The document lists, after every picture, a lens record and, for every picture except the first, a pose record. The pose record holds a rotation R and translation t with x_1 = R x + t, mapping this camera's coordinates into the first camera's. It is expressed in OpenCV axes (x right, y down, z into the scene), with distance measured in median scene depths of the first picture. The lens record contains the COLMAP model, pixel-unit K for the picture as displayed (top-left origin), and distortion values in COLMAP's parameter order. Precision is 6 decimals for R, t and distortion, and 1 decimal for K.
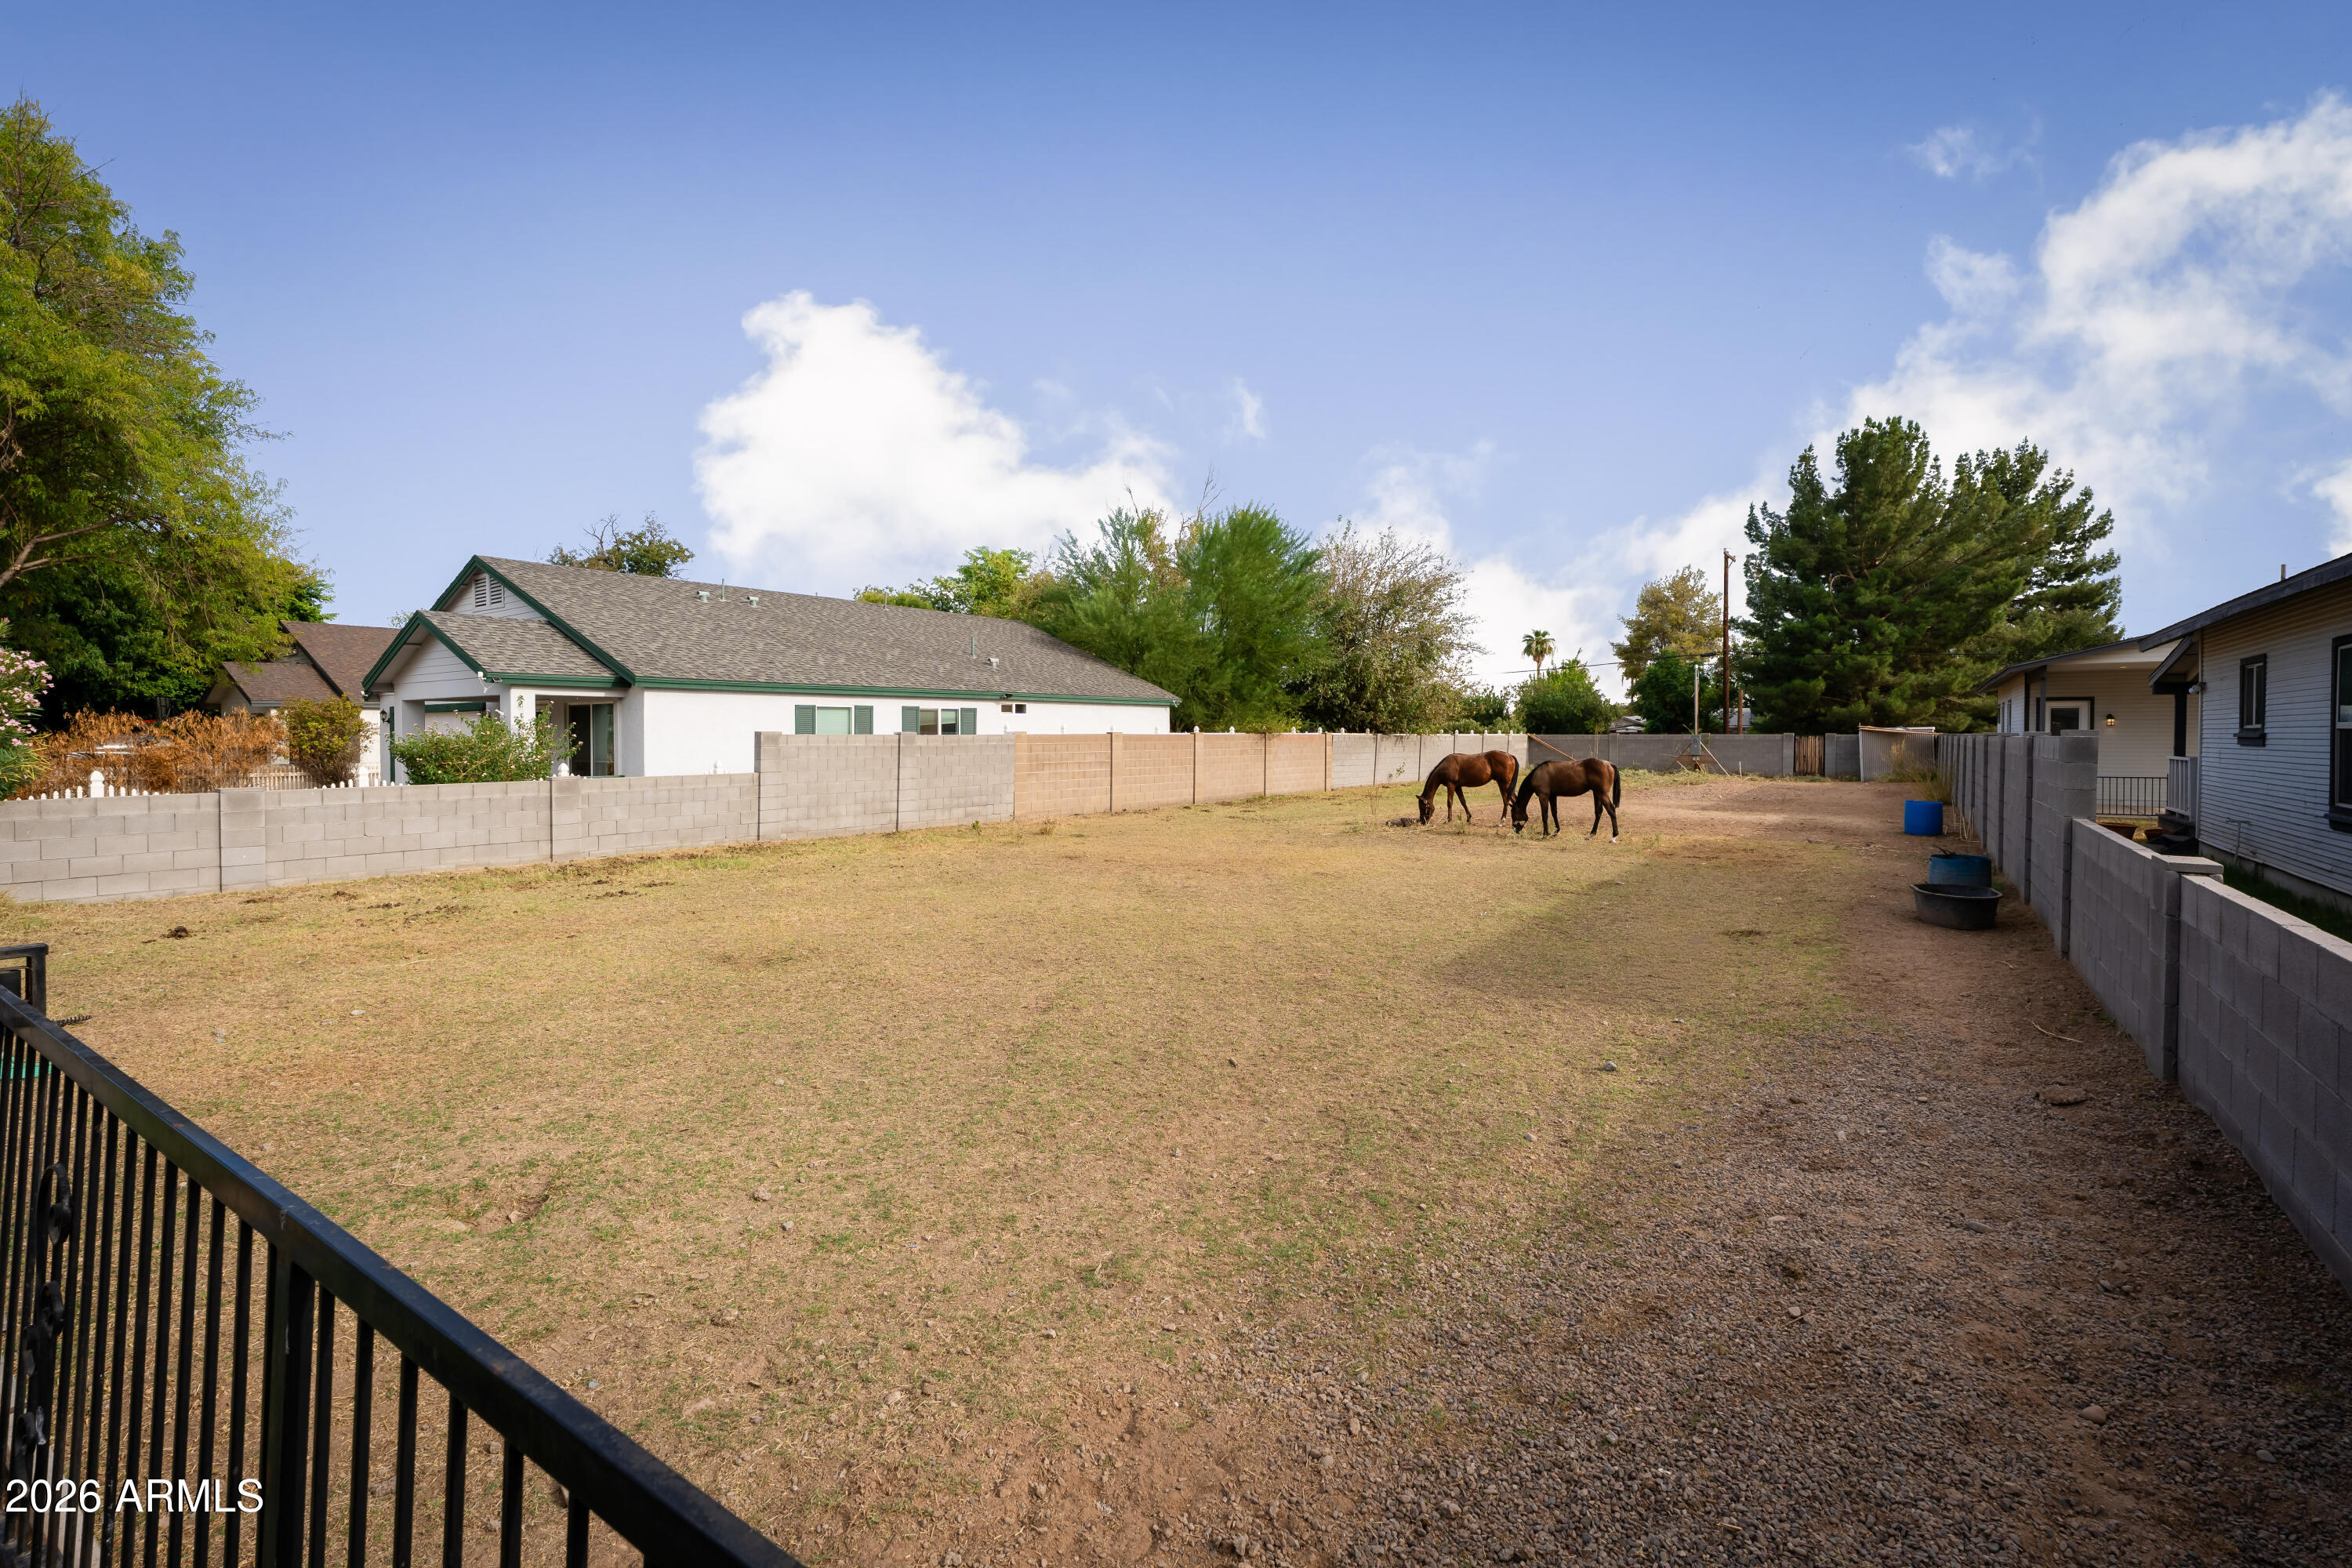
lens RADIAL K [[1044.4, 0, 1199.1], [0, 1044.4, 726.5], [0, 0, 1]] dist [-0.001925, -0.000131]
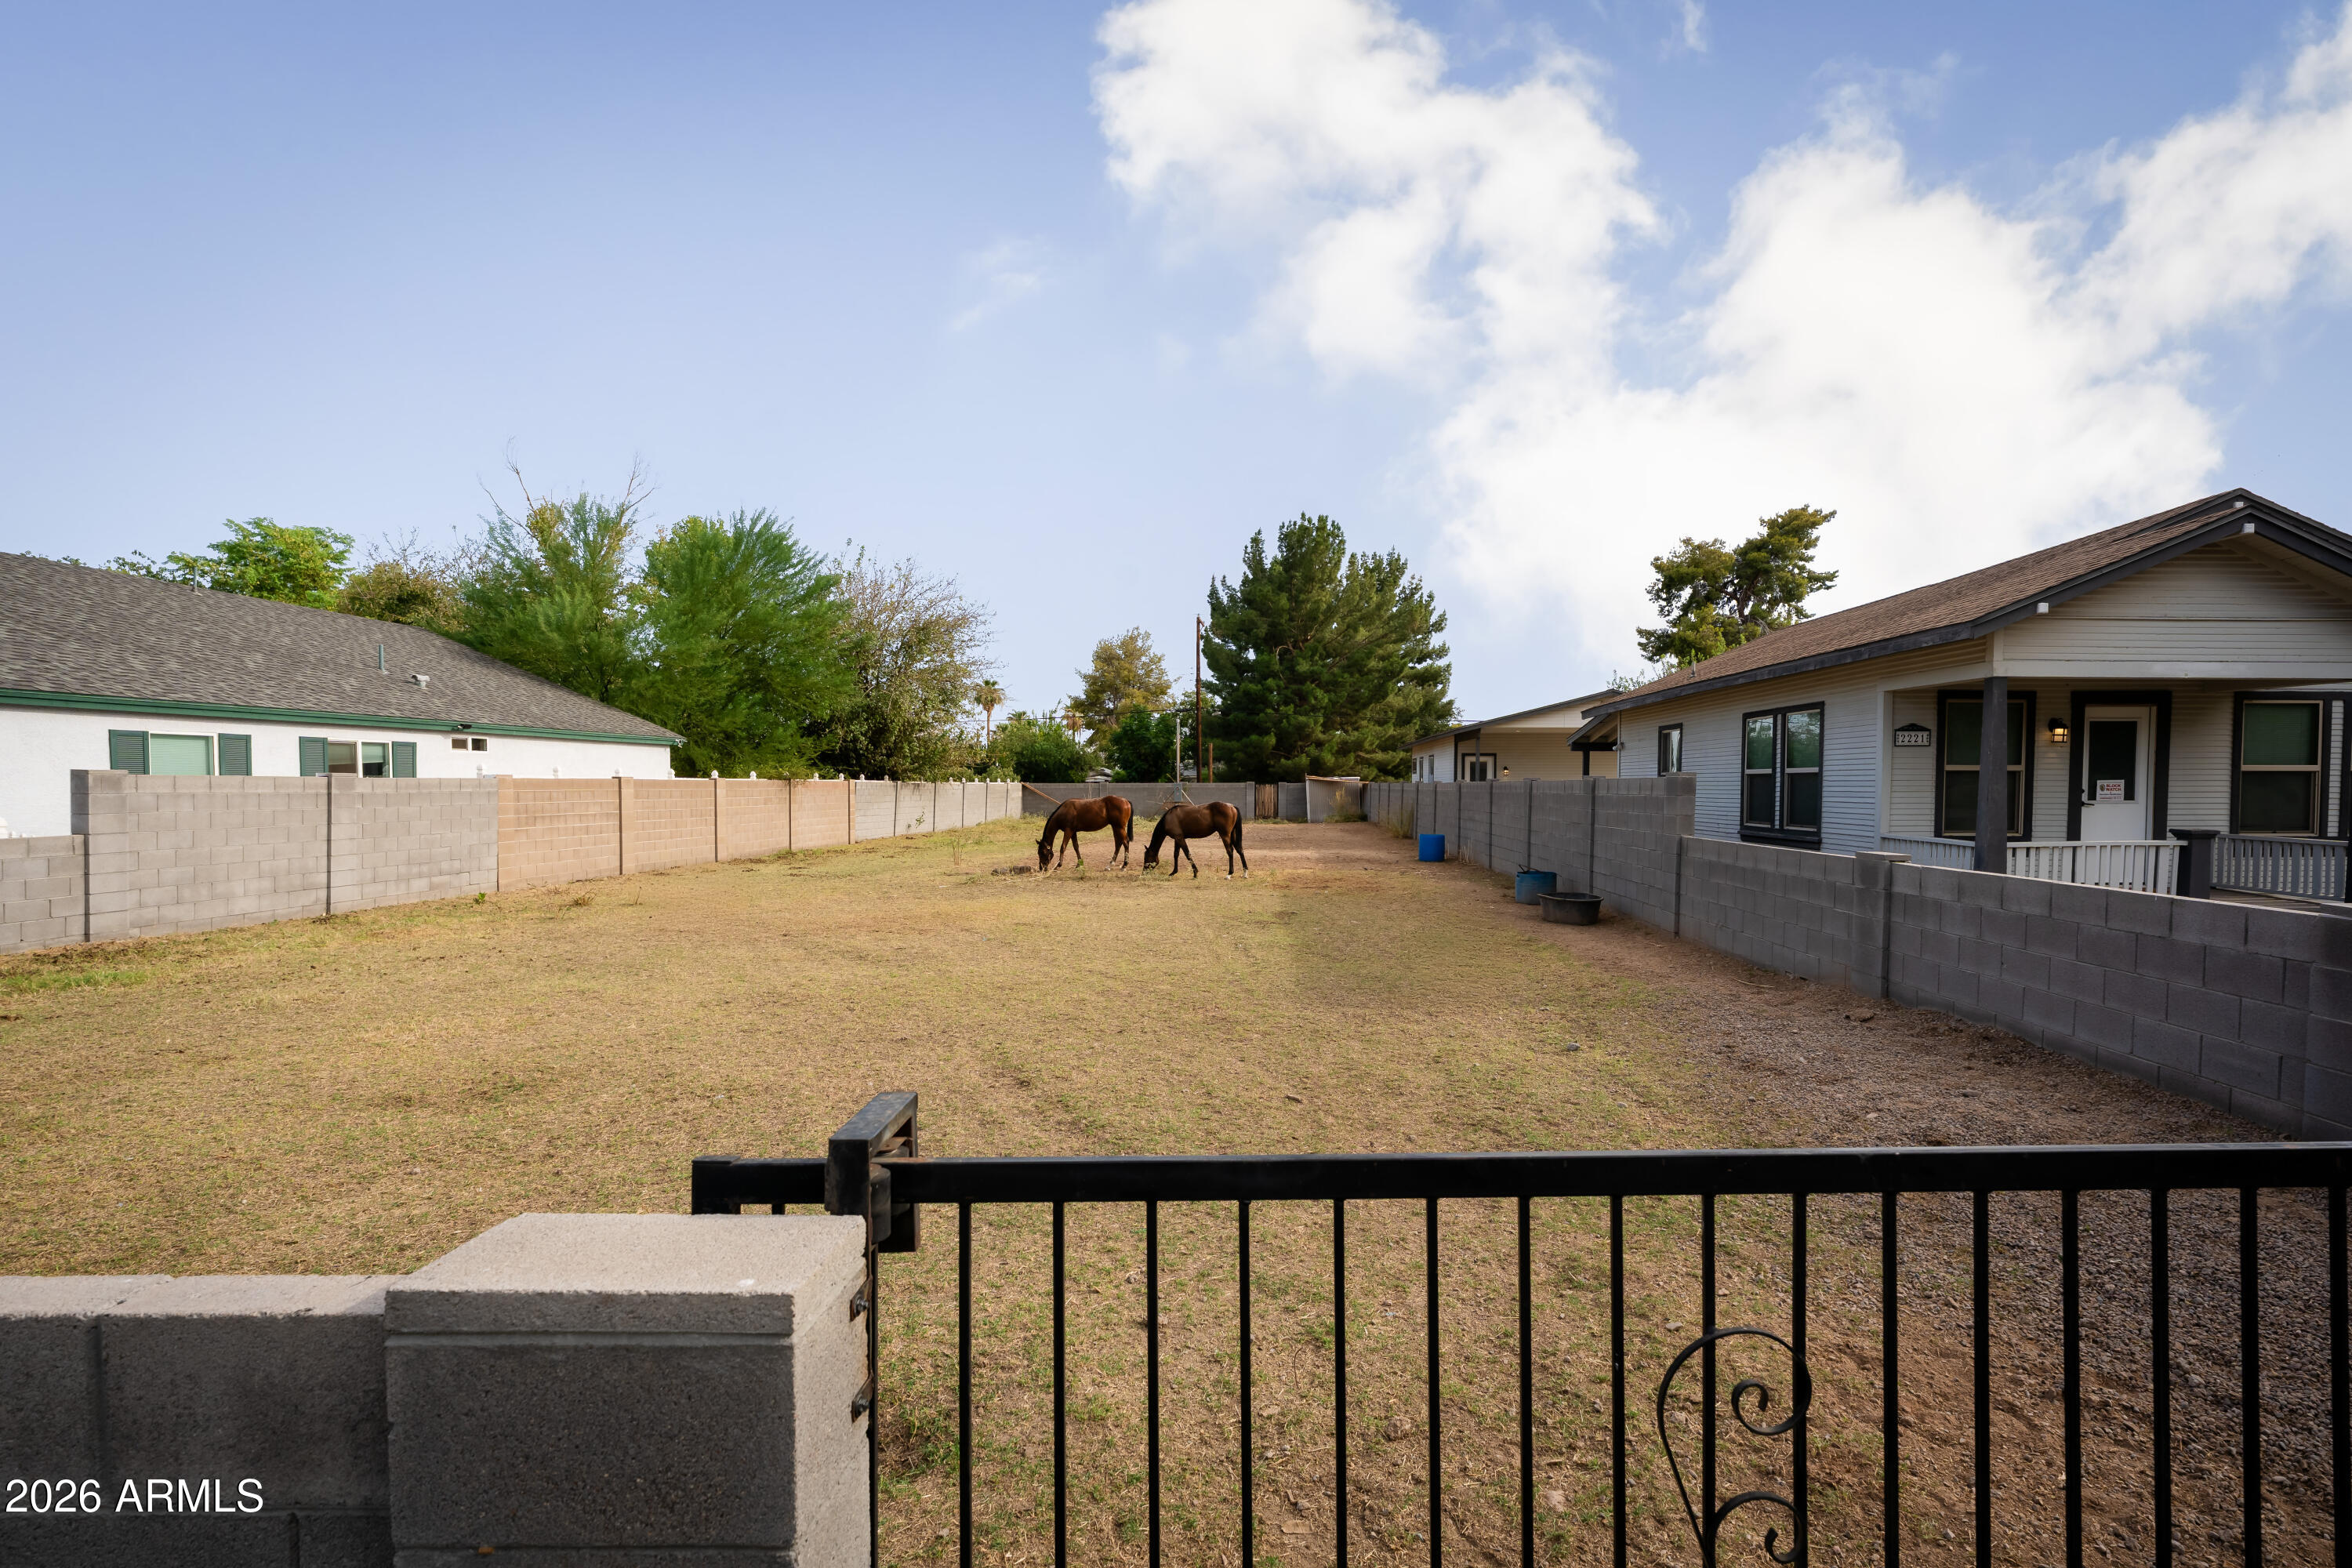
lens RADIAL K [[1065.6, 0, 1259.1], [0, 1065.6, 810.7], [0, 0, 1]] dist [0.001402, 0.000421]
pose [[0.827201, -0.014087, 0.561729, -0.082485], [-0.003154, 0.999554, 0.029710, 0.003085], [-0.561897, -0.026348, 0.826787, 0.033030]]
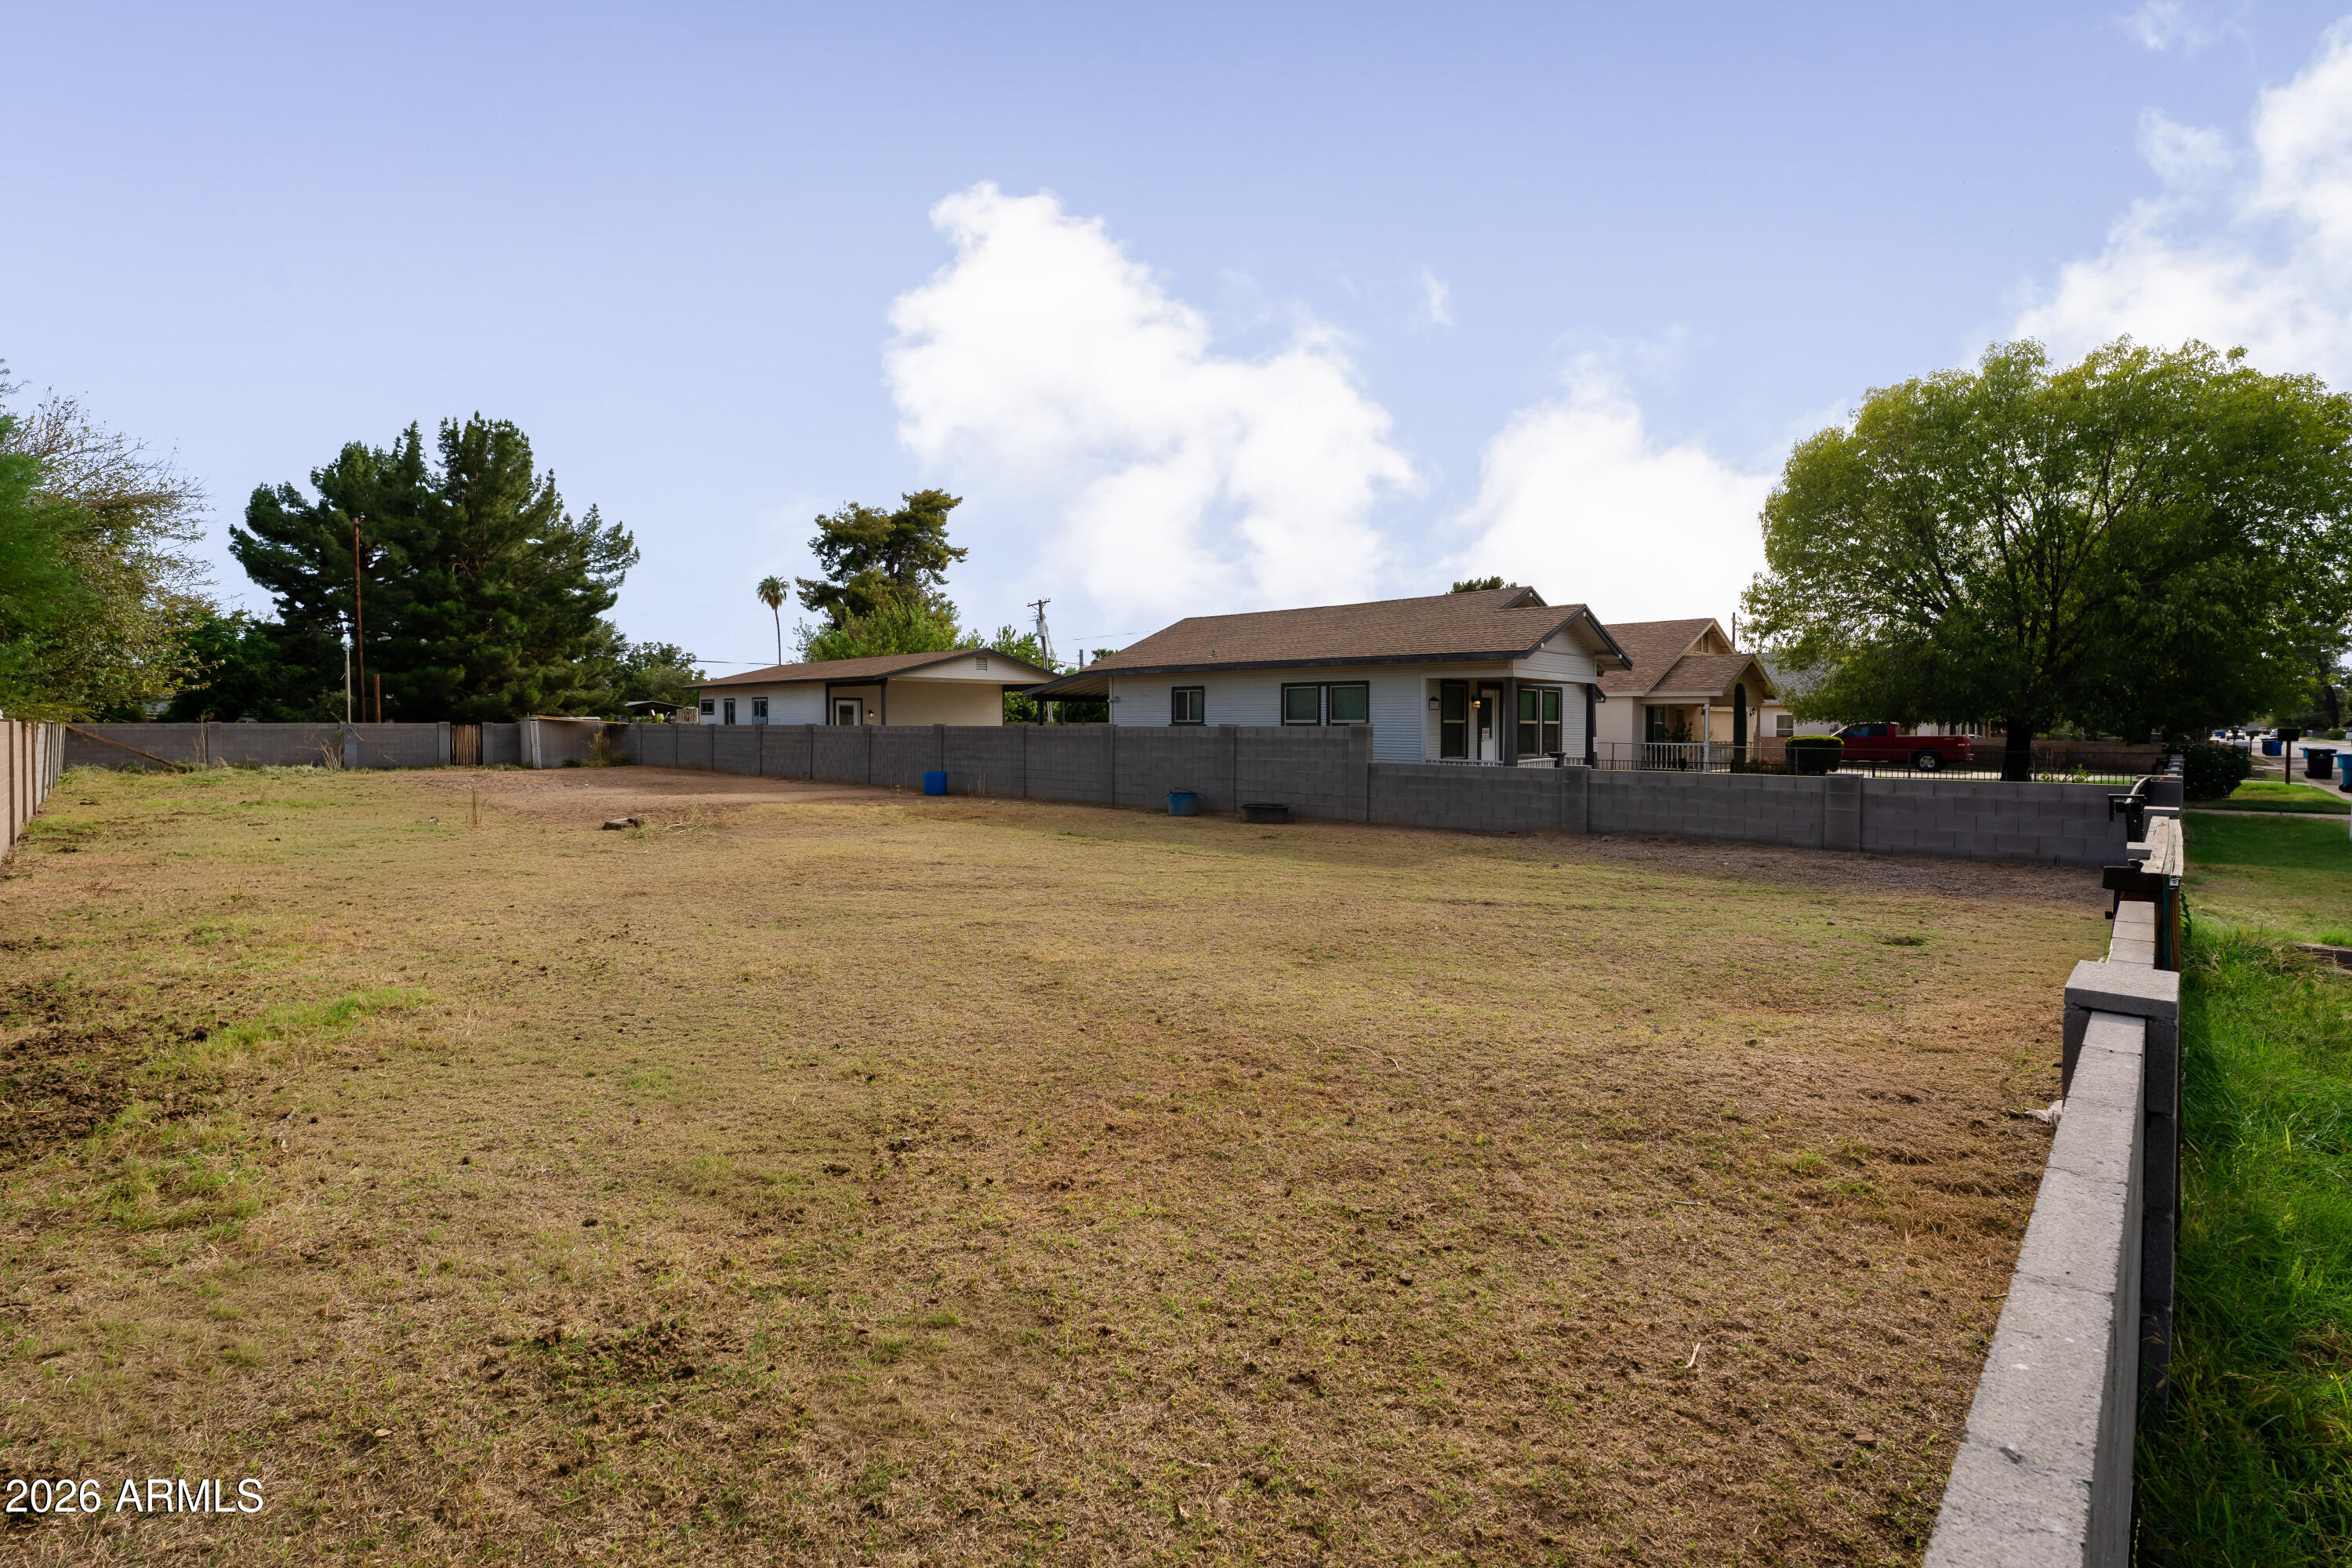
lens RADIAL K [[1052.2, 0, 1130.0], [0, 1052.2, 743.0], [0, 0, 1]] dist [-0.002764, 0.001314]
pose [[0.194631, -0.019946, 0.980674, -0.271087], [-0.007067, 0.999739, 0.021736, 0.000467], [-0.980851, -0.011161, 0.194439, 0.187399]]
